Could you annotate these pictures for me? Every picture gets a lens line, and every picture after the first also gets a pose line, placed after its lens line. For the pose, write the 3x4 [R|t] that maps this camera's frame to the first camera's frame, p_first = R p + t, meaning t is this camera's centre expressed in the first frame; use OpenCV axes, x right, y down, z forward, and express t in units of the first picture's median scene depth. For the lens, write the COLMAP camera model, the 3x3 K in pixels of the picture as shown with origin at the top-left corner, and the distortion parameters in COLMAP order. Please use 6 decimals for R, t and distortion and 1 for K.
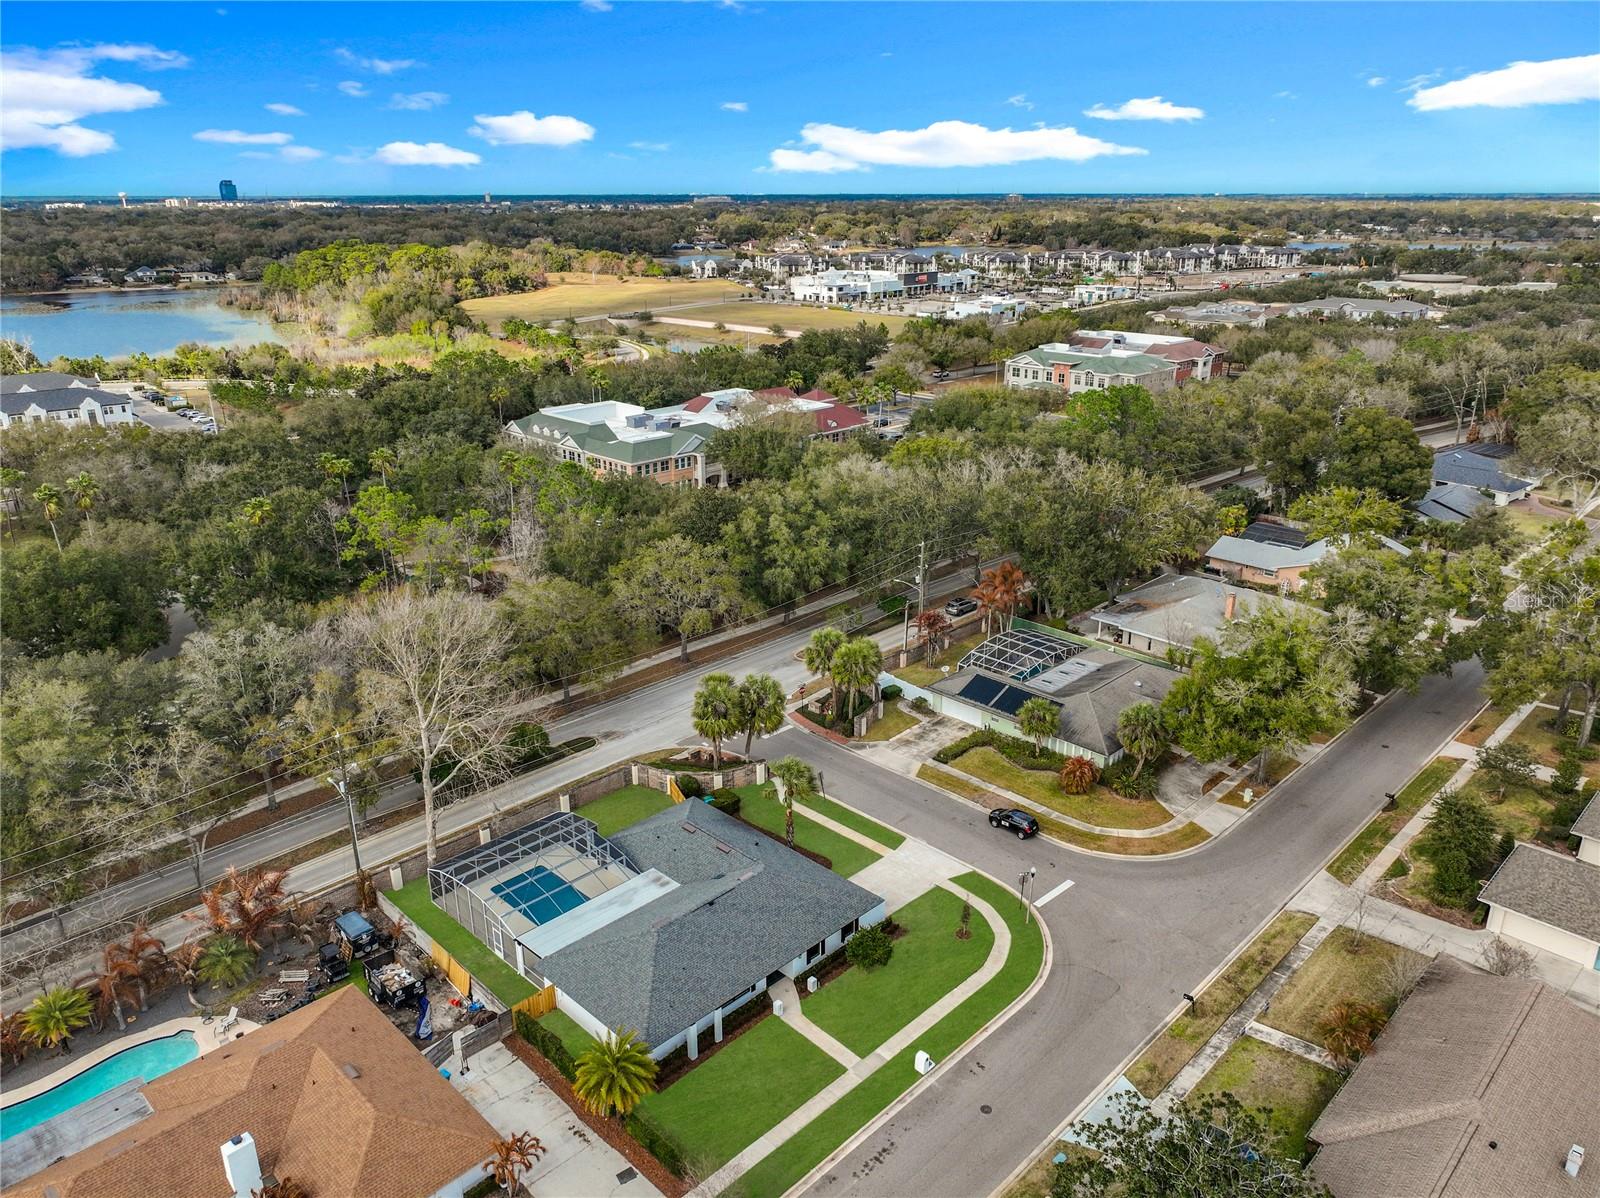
lens RADIAL K [[1123.4, 0, 806.8], [0, 1123.4, 611.7], [0, 0, 1]] dist [0.004506, 0.005169]
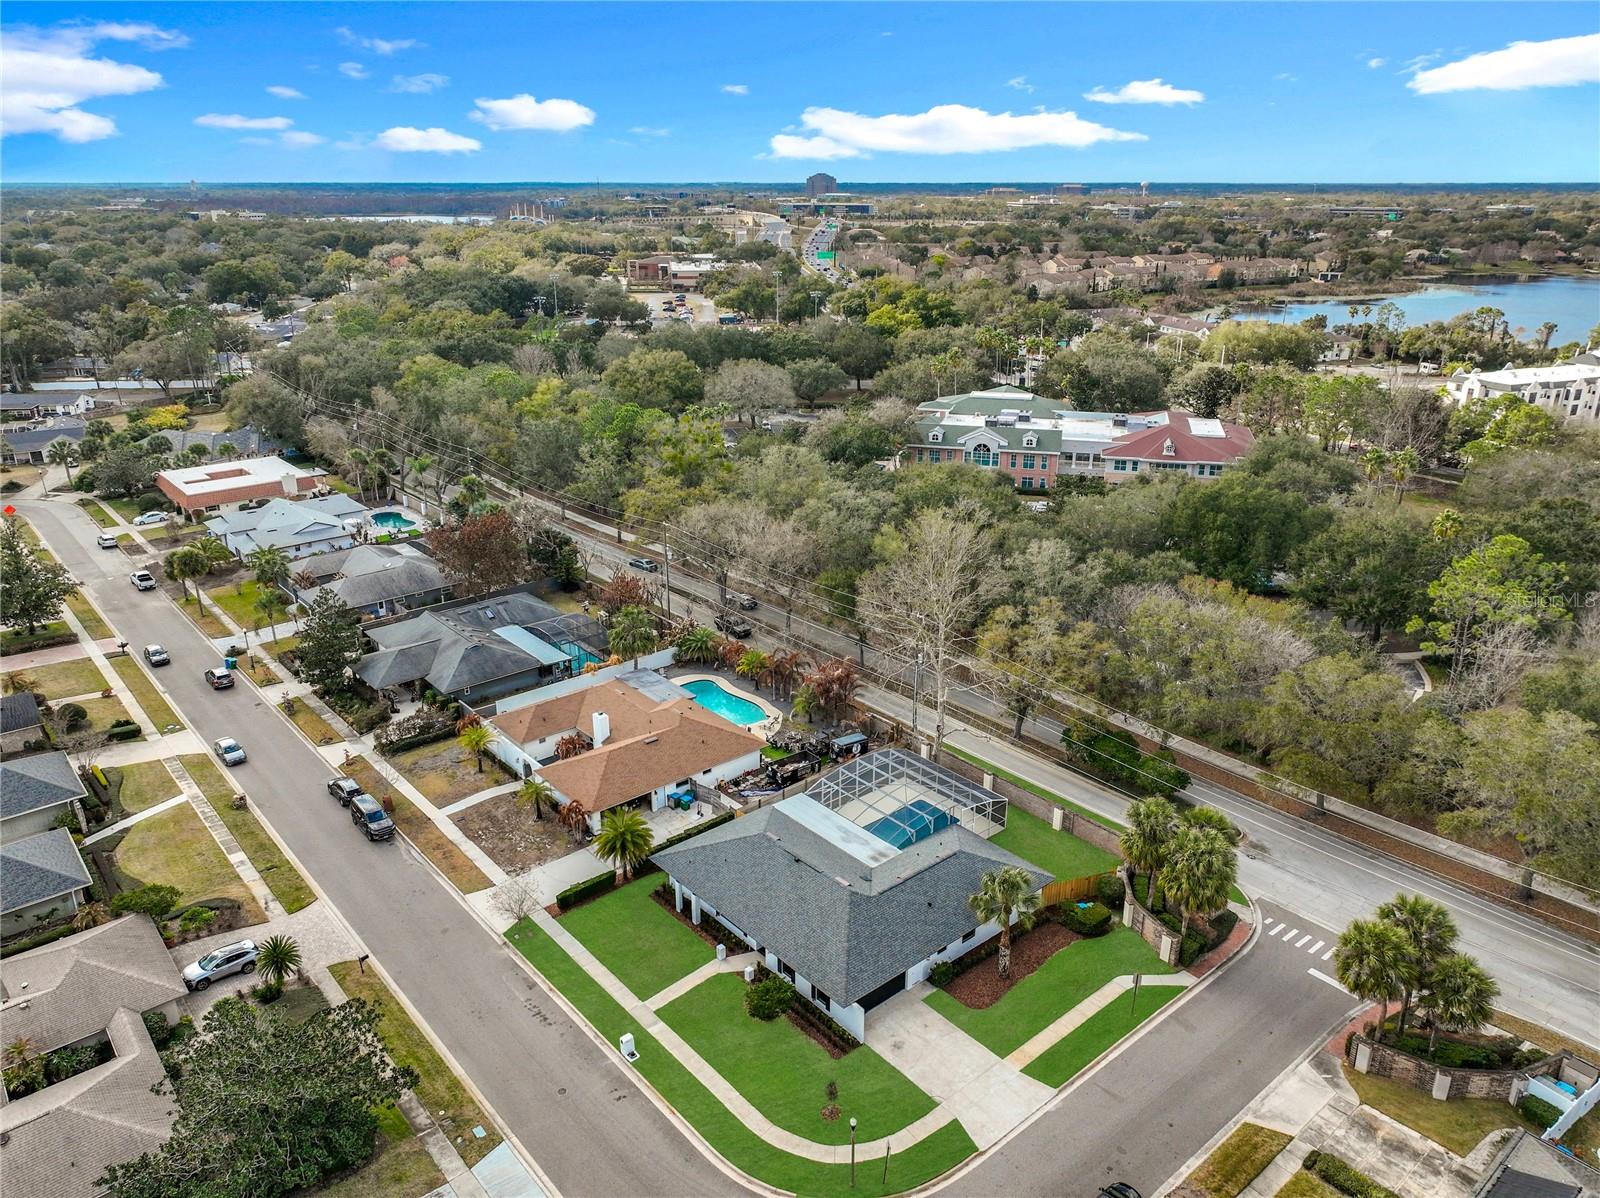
lens RADIAL K [[1141.9, 0, 816.2], [0, 1141.9, 607.9], [0, 0, 1]] dist [0.000413, 0.006948]
pose [[-0.075004, 0.354704, -0.931965, 0.578154], [-0.351651, 0.865149, 0.357574, -0.232842], [0.933121, 0.354546, 0.059842, 0.610780]]
